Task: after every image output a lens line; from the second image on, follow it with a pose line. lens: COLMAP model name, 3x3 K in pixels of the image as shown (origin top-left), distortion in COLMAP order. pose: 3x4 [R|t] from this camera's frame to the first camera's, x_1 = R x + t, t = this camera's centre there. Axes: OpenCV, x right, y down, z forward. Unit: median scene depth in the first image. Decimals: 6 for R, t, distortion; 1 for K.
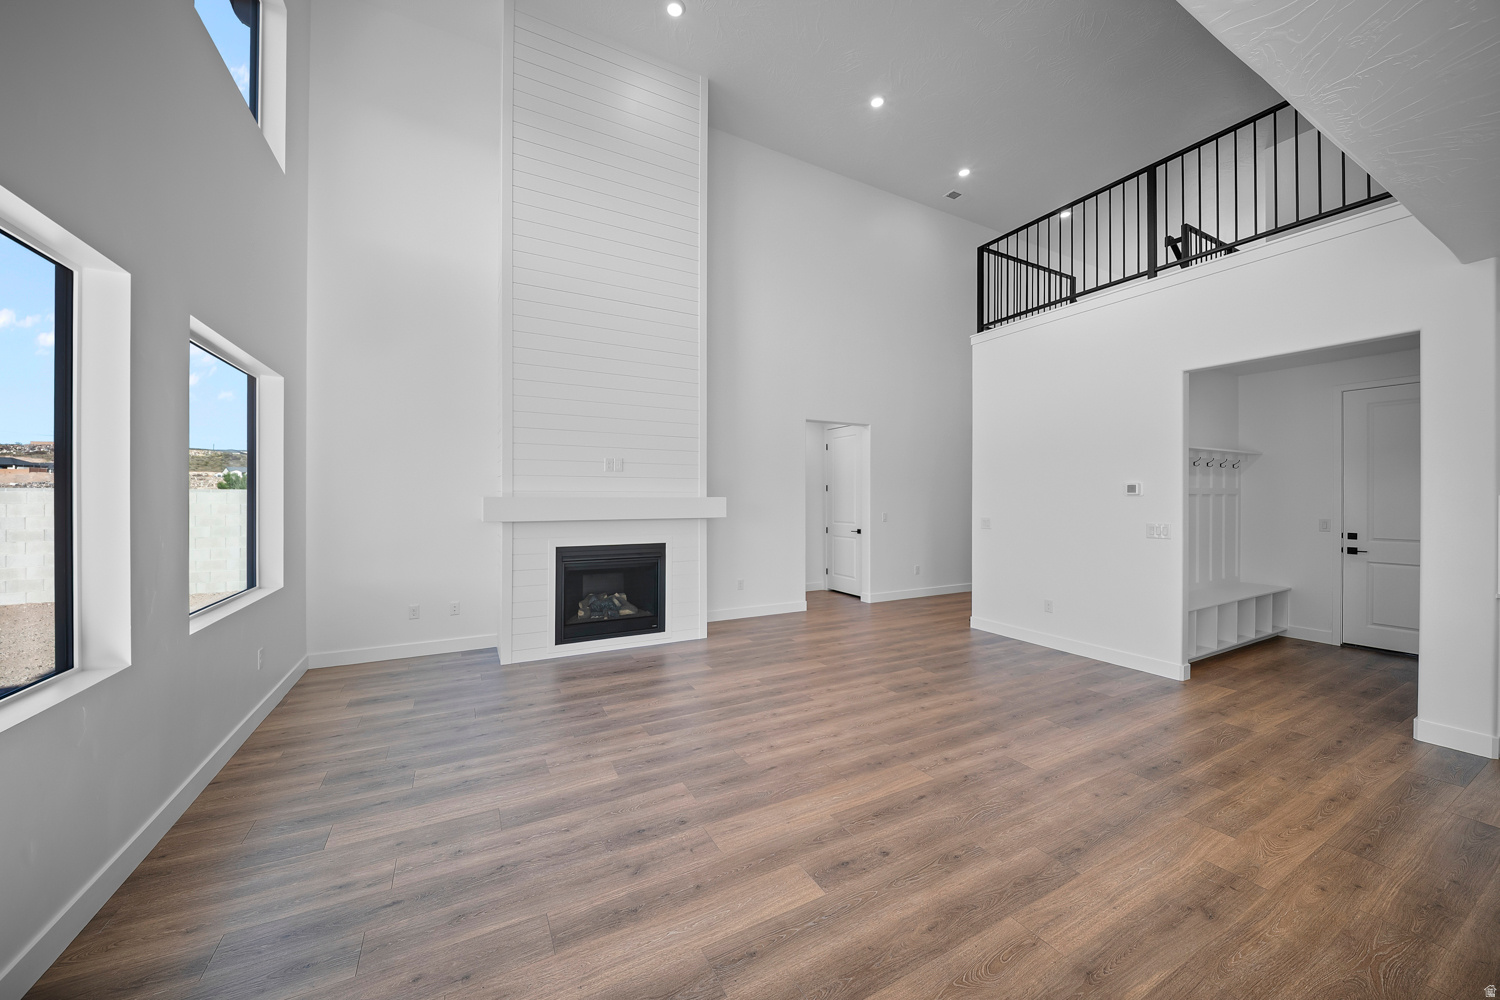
lens RADIAL K [[529.5, 0, 745.2], [0, 529.5, 501.0], [0, 0, 1]] dist [0.001341, -0.003644]
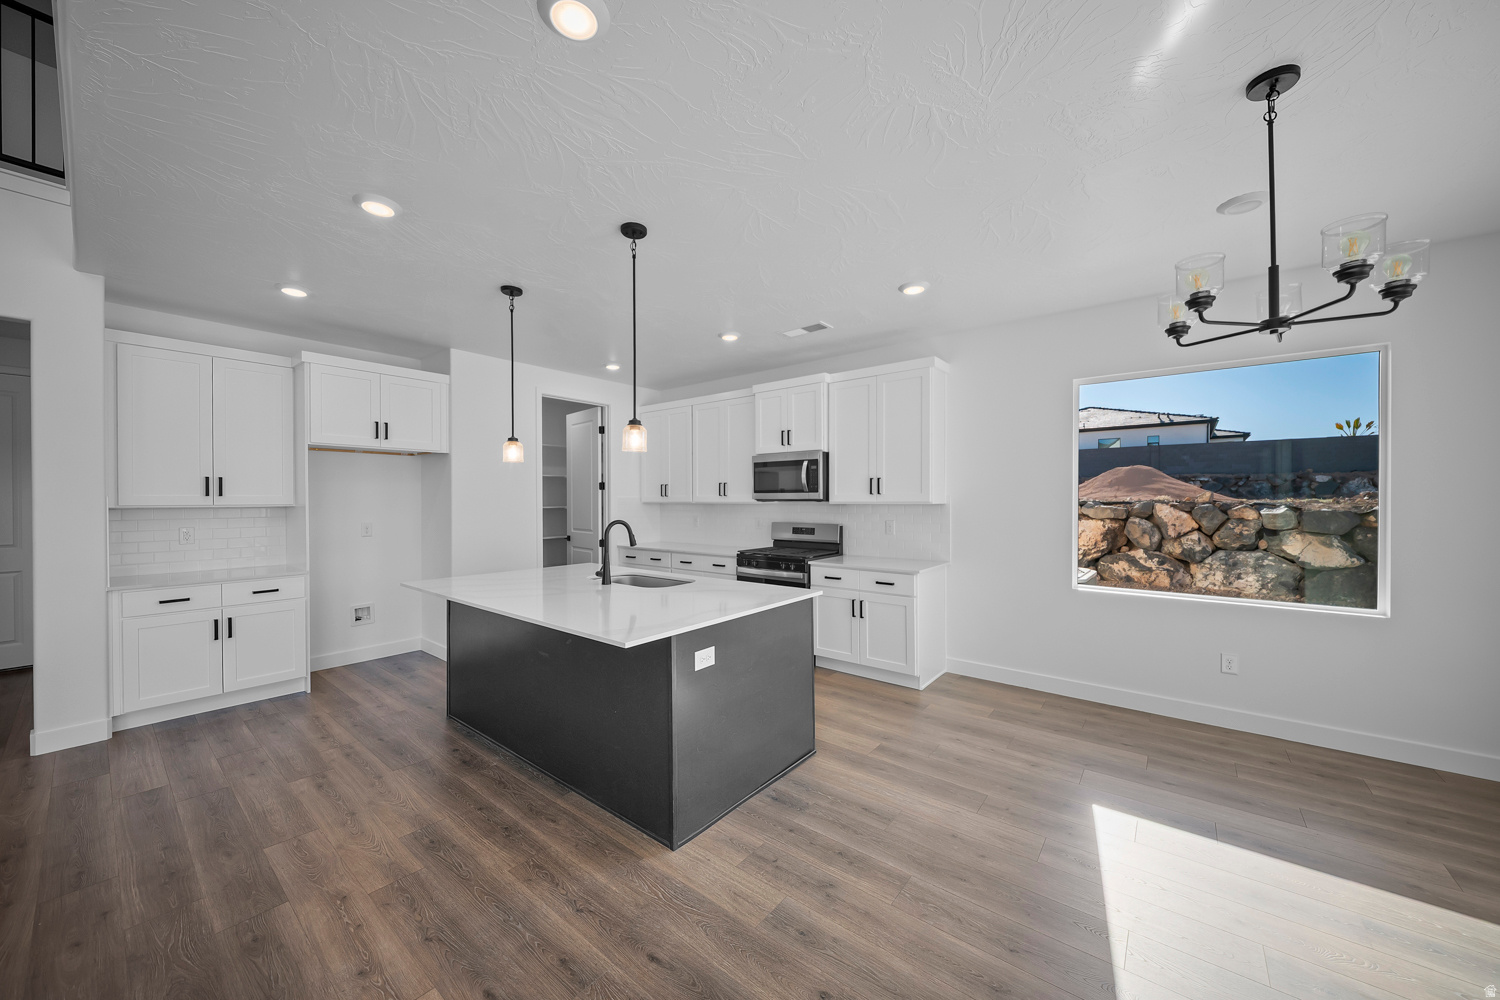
lens RADIAL K [[529.5, 0, 743.8], [0, 529.5, 506.3], [0, 0, 1]] dist [0.001341, -0.003644]
pose [[-0.391365, -0.012162, 0.920155, -0.056579], [0.005493, 0.999864, 0.015552, -0.000654], [-0.920219, 0.011141, -0.391245, 0.132617]]
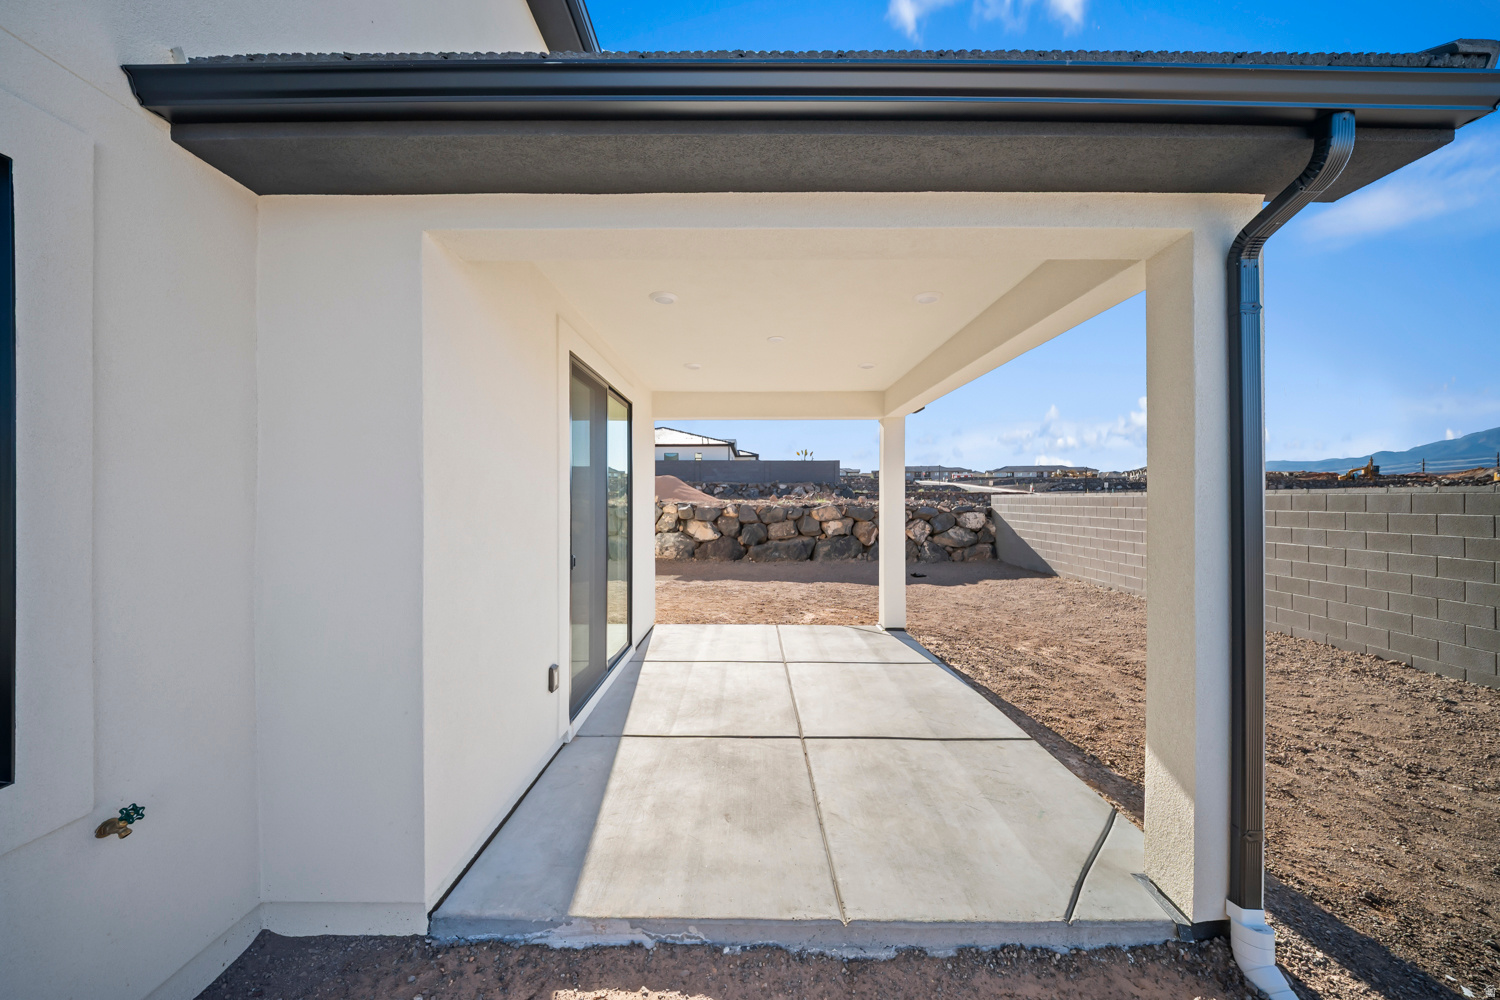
lens RADIAL K [[529.5, 0, 748.9], [0, 529.5, 492.3], [0, 0, 1]] dist [0.001341, -0.003644]
pose [[-0.877432, 0.003216, 0.479689, -1.102275], [-0.000005, 0.999977, -0.006712, -0.024689], [-0.479700, -0.005892, -0.877413, 0.312812]]
